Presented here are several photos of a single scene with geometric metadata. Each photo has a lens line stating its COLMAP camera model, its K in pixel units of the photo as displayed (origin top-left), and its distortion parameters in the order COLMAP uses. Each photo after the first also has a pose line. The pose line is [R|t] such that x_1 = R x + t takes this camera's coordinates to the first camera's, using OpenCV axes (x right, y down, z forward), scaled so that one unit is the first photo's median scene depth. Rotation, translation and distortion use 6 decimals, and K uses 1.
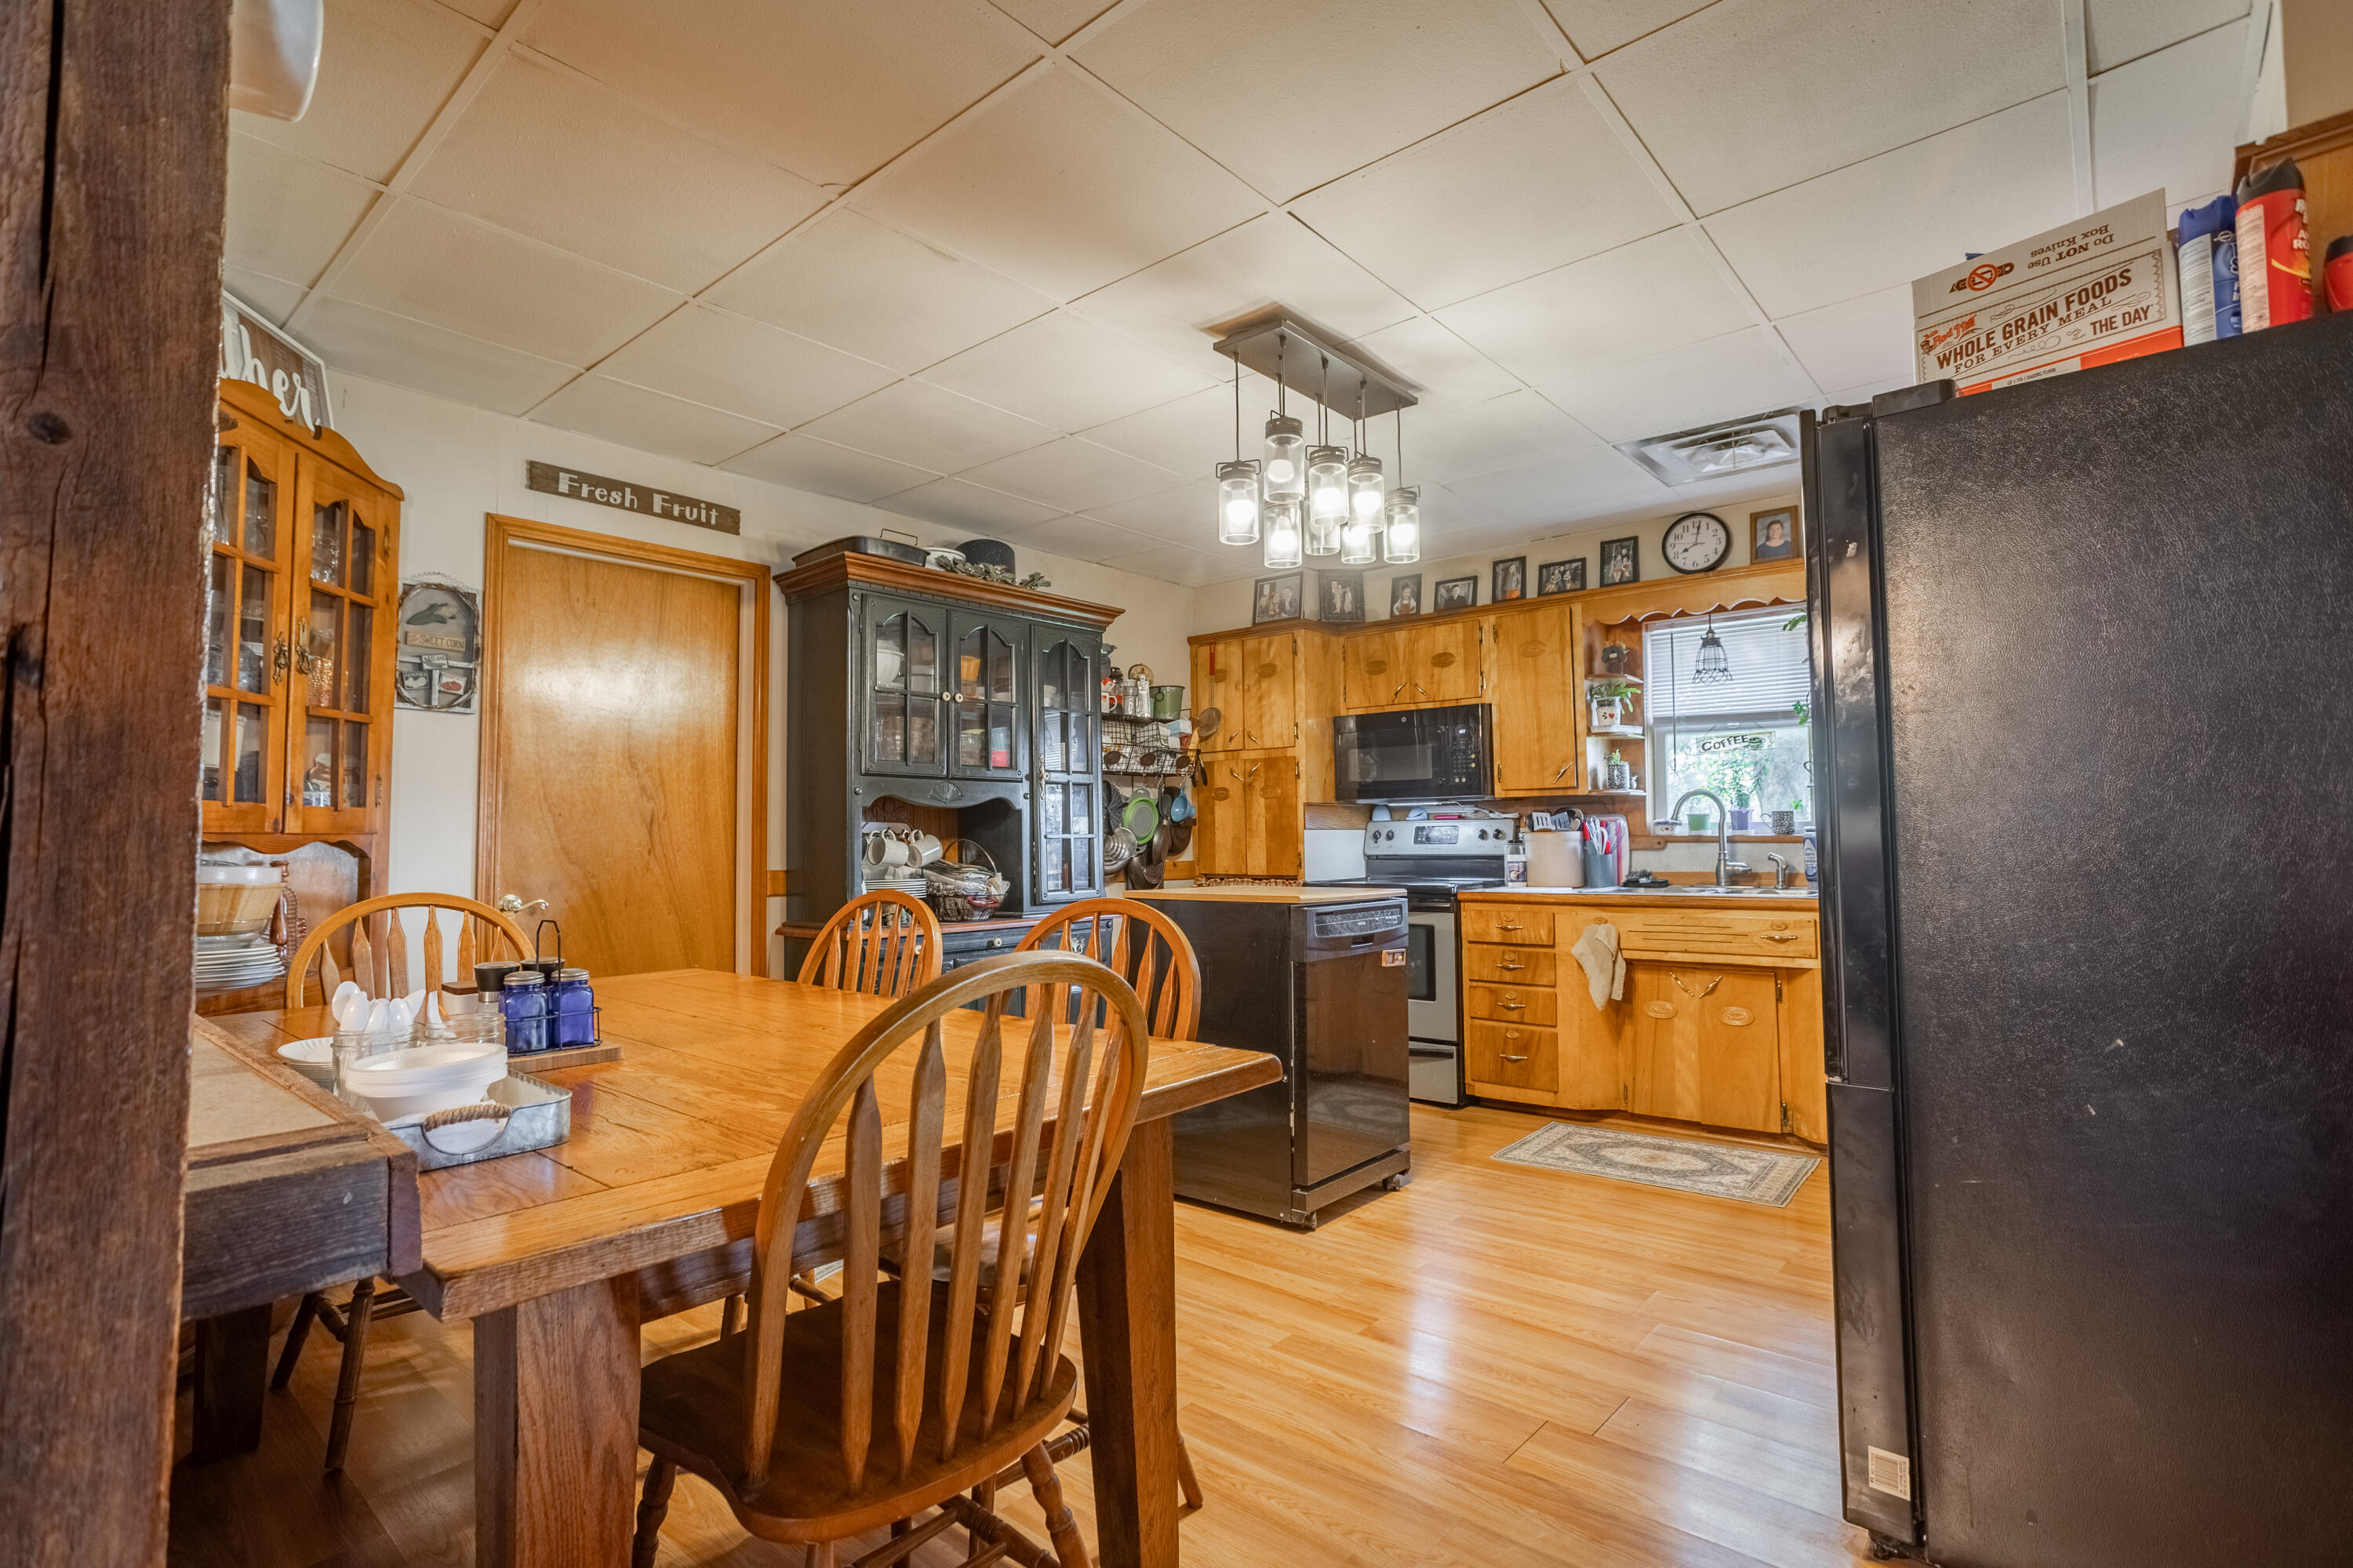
lens RADIAL K [[1131.6, 0, 1181.2], [0, 1131.6, 788.8], [0, 0, 1]] dist [-0.004059, 0.001530]
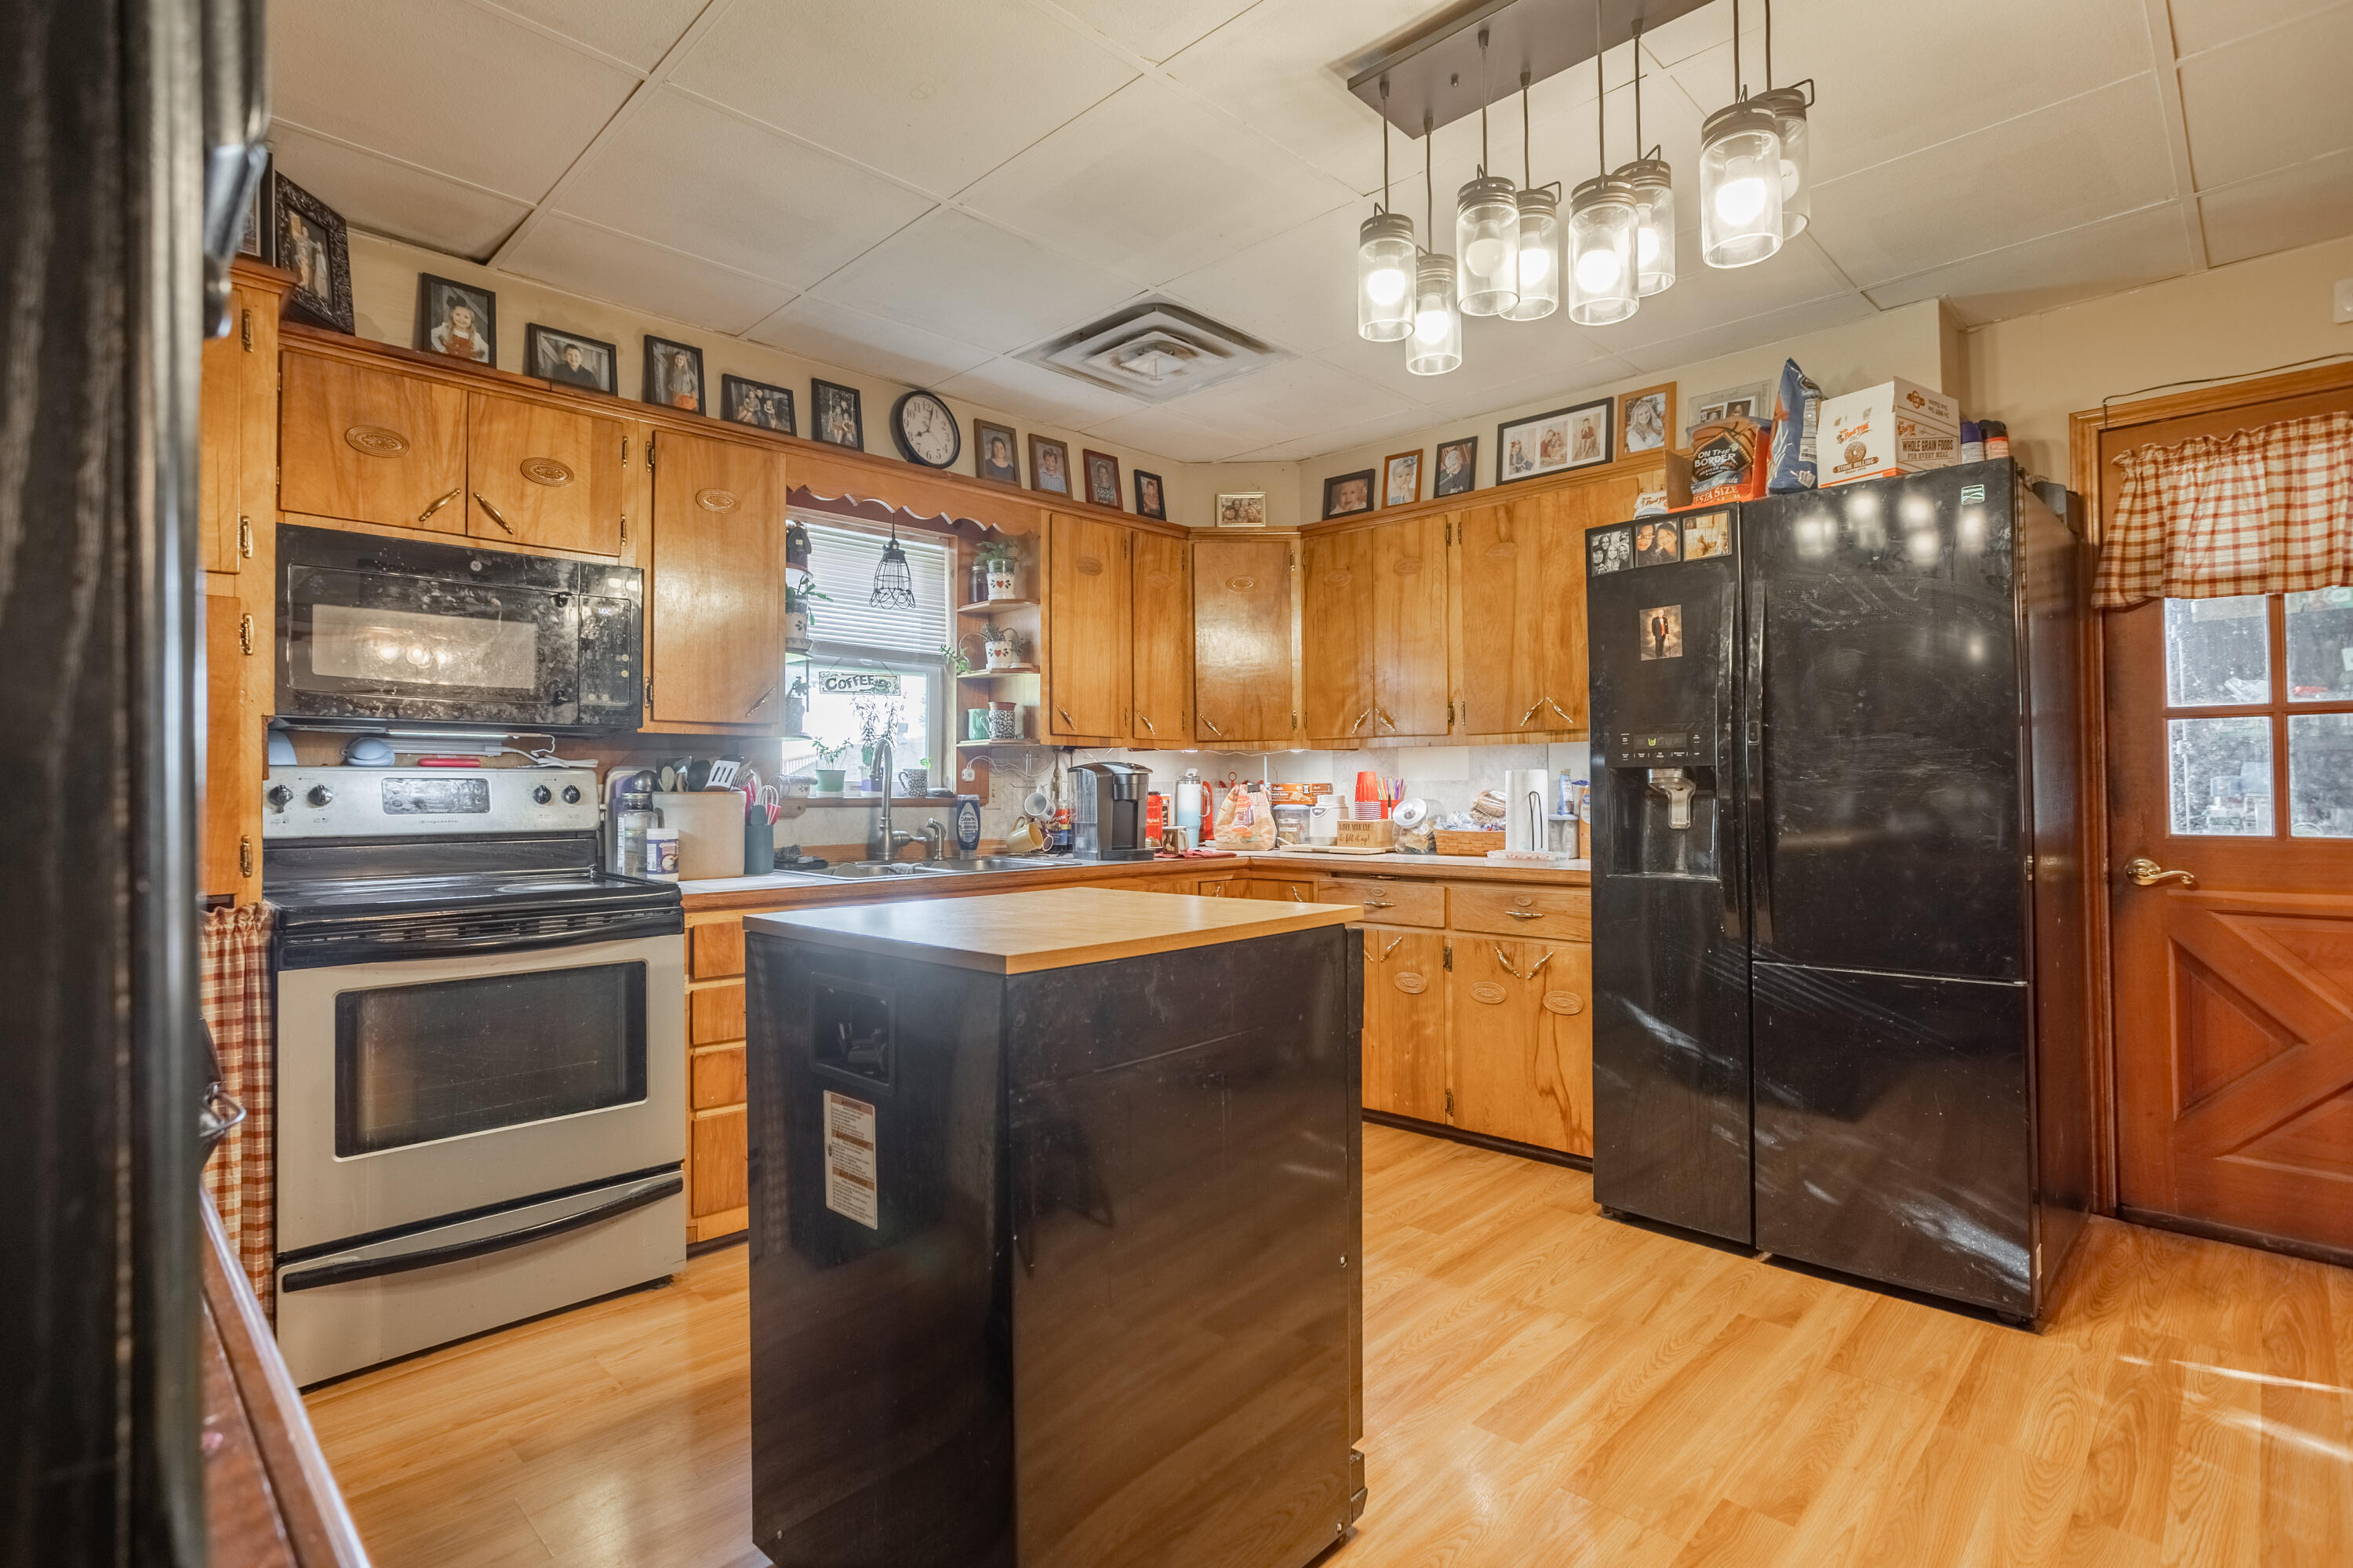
lens RADIAL K [[1131.6, 0, 1180.0], [0, 1131.6, 776.3], [0, 0, 1]] dist [-0.004059, 0.001530]
pose [[0.102748, 0.025374, 0.994384, -0.443311], [-0.035827, 0.999120, -0.021792, 0.053296], [-0.994062, -0.033387, 0.103566, 1.039157]]
